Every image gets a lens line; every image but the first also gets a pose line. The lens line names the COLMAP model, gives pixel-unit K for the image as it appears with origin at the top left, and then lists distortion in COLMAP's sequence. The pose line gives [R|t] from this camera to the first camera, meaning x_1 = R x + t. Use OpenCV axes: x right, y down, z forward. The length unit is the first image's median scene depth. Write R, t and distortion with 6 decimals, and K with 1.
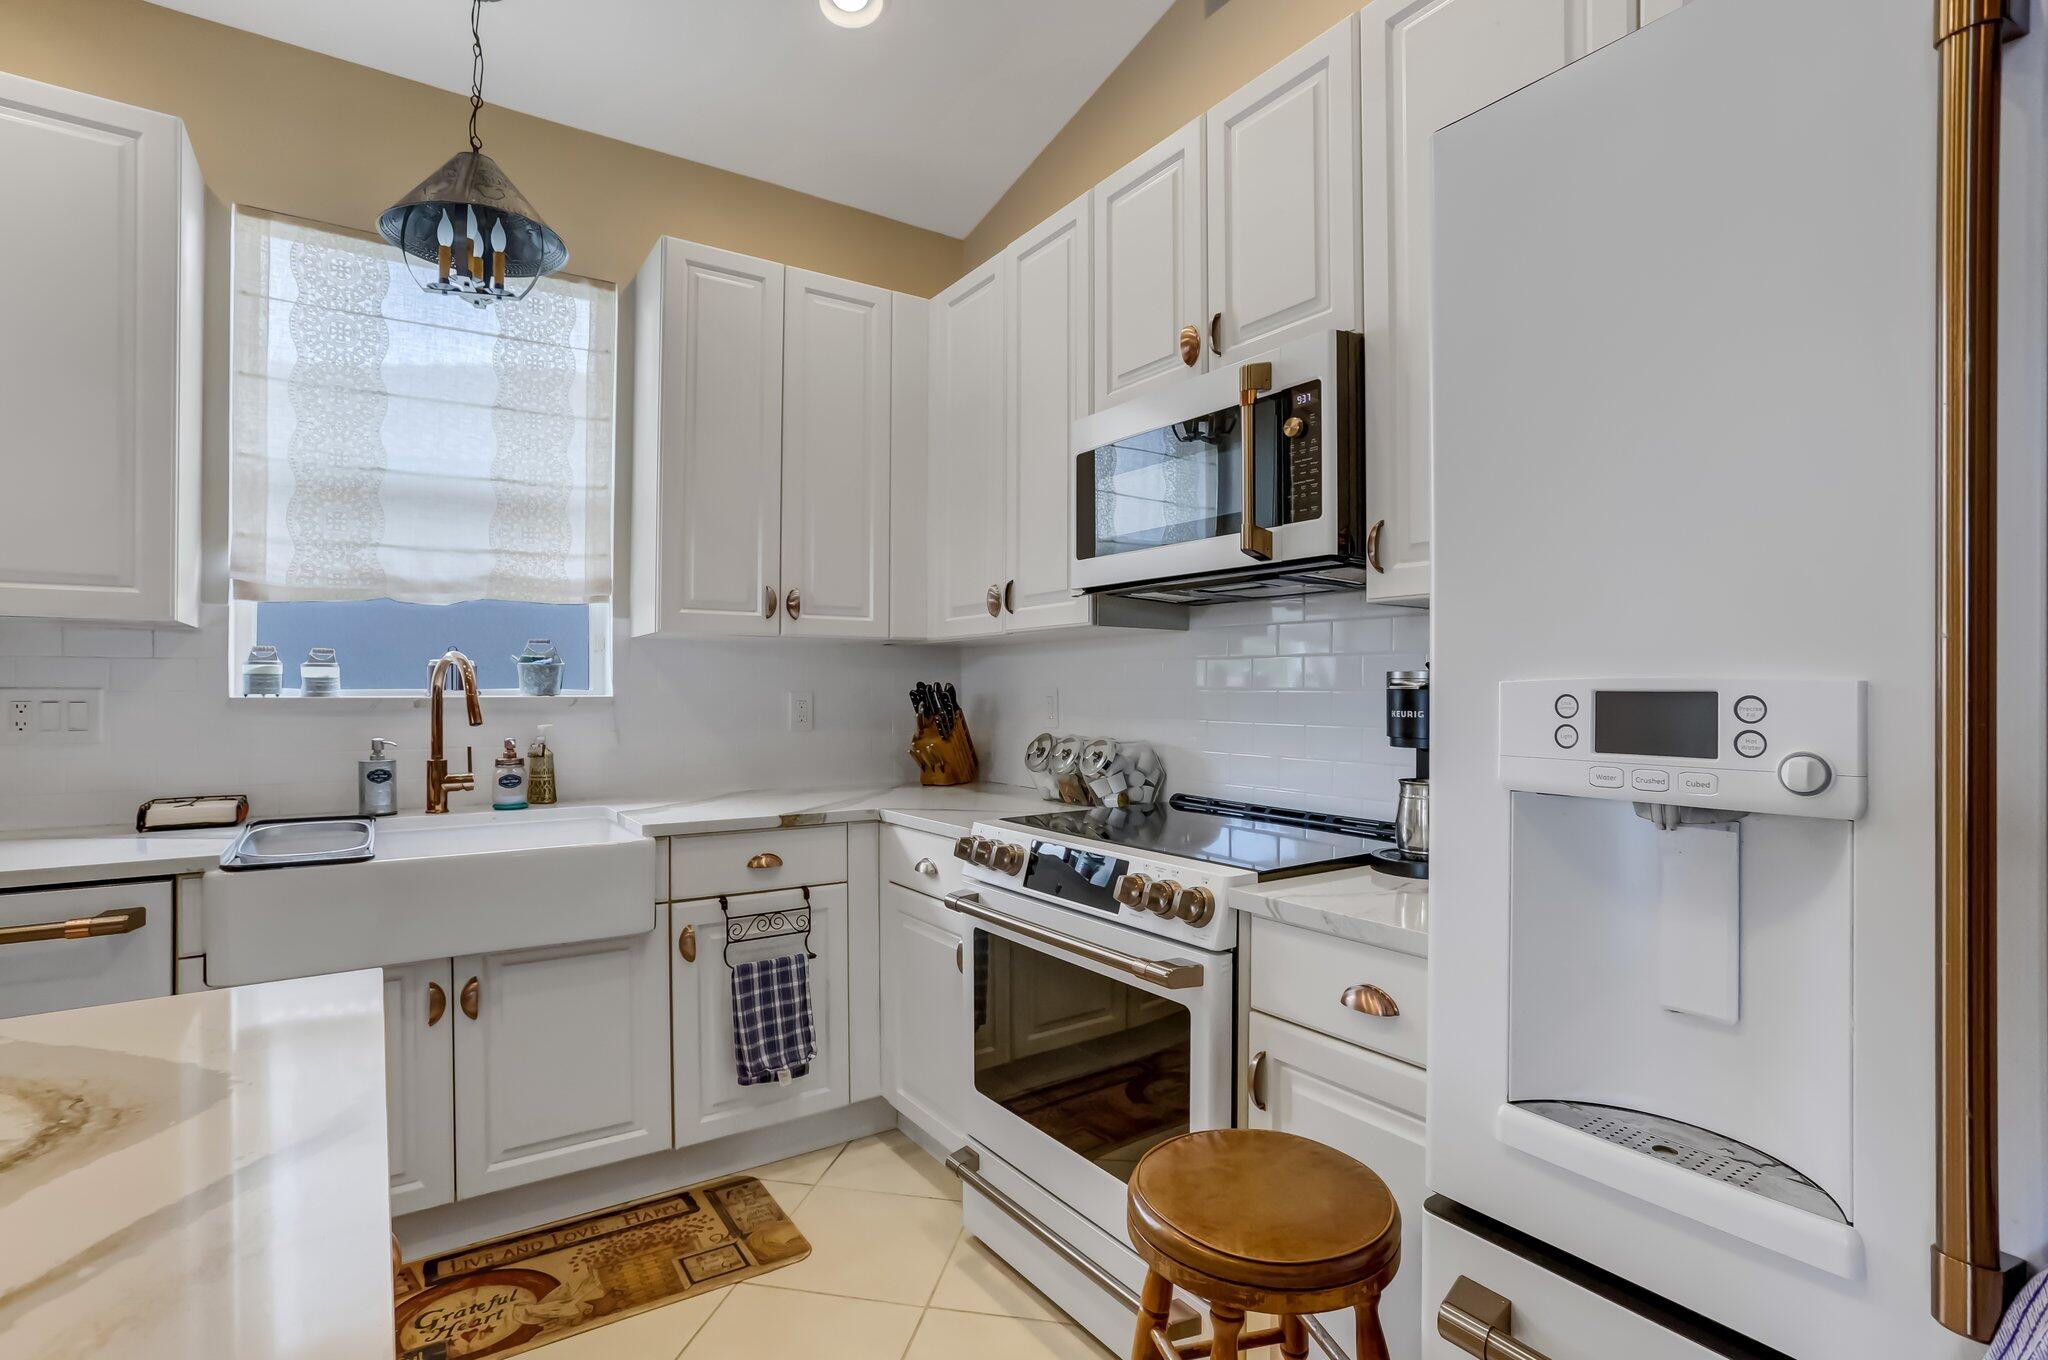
lens RADIAL K [[971.9, 0, 1020.1], [0, 971.9, 687.3], [0, 0, 1]] dist [-0.062575, 0.030248]
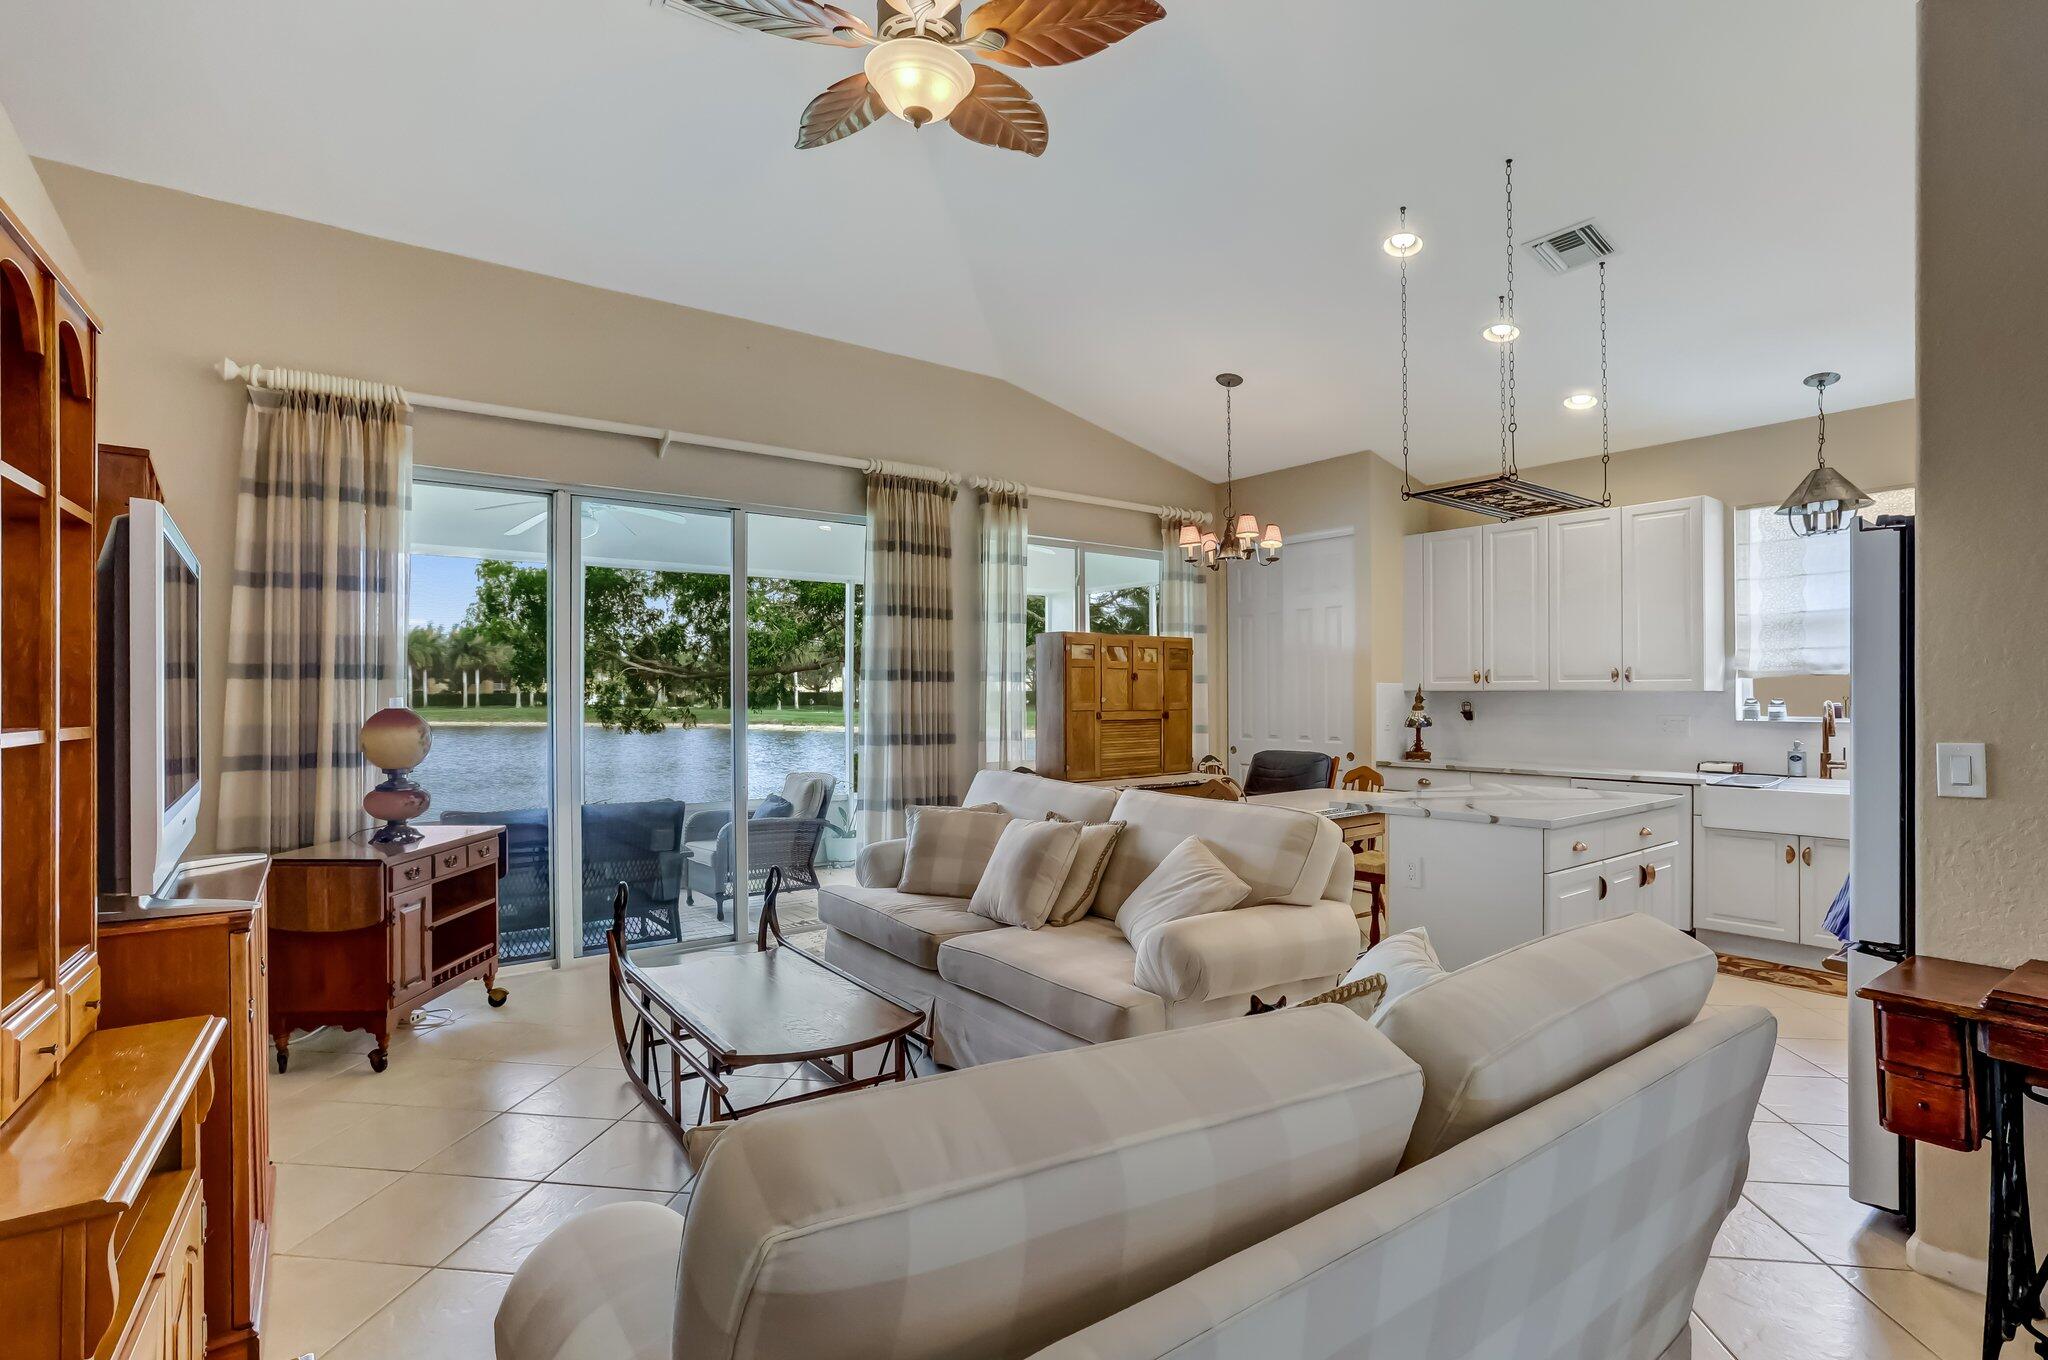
lens RADIAL K [[971.9, 0, 1020.1], [0, 971.9, 687.3], [0, 0, 1]] dist [-0.062575, 0.030248]
pose [[0.057317, -0.008192, -0.998322, 1.374464], [0.004215, 0.999959, -0.007963, -0.059101], [0.998347, -0.003752, 0.057349, -0.884841]]
